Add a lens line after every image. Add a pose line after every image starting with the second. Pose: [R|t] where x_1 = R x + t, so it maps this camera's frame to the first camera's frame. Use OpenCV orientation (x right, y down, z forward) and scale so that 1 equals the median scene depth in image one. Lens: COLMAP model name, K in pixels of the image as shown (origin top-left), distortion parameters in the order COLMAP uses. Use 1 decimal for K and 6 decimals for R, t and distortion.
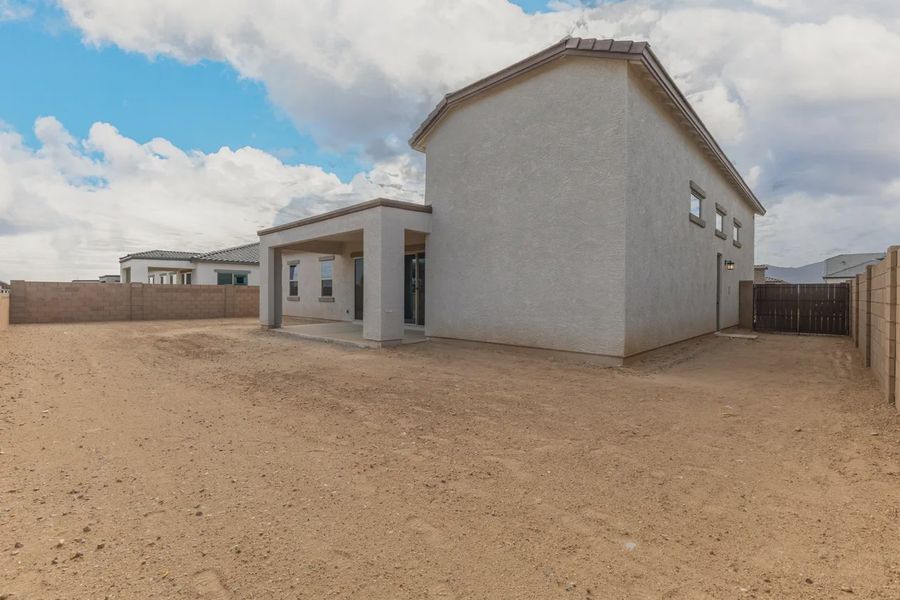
lens RADIAL K [[389.2, 0, 451.6], [0, 389.2, 299.0], [0, 0, 1]] dist [0.013204, -0.002531]
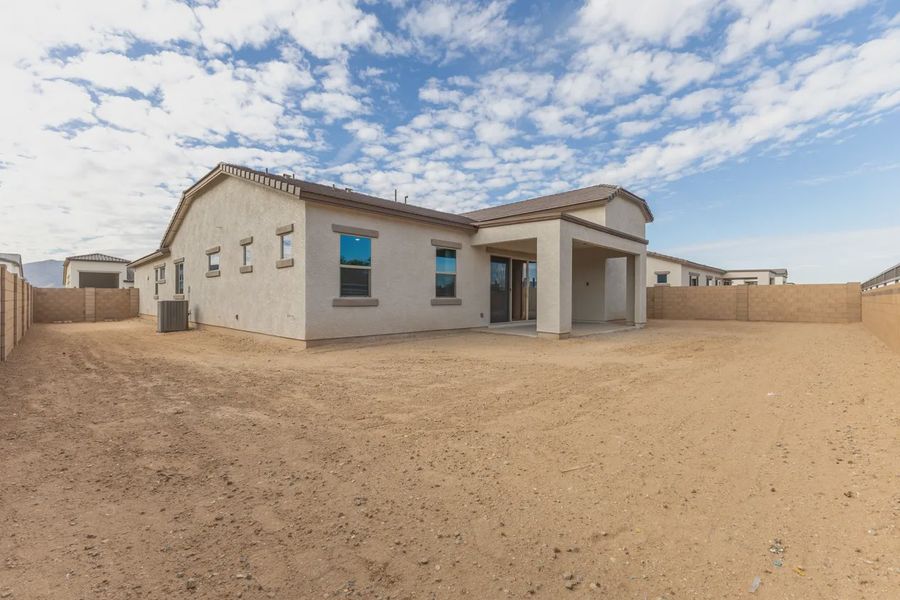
lens RADIAL K [[389.2, 0, 452.2], [0, 389.2, 297.2], [0, 0, 1]] dist [0.013204, -0.002531]
pose [[0.018759, -0.016086, 0.999695, -1.057261], [-0.000409, 0.999870, 0.016097, -0.019549], [-0.999824, -0.000710, 0.018750, 0.997779]]
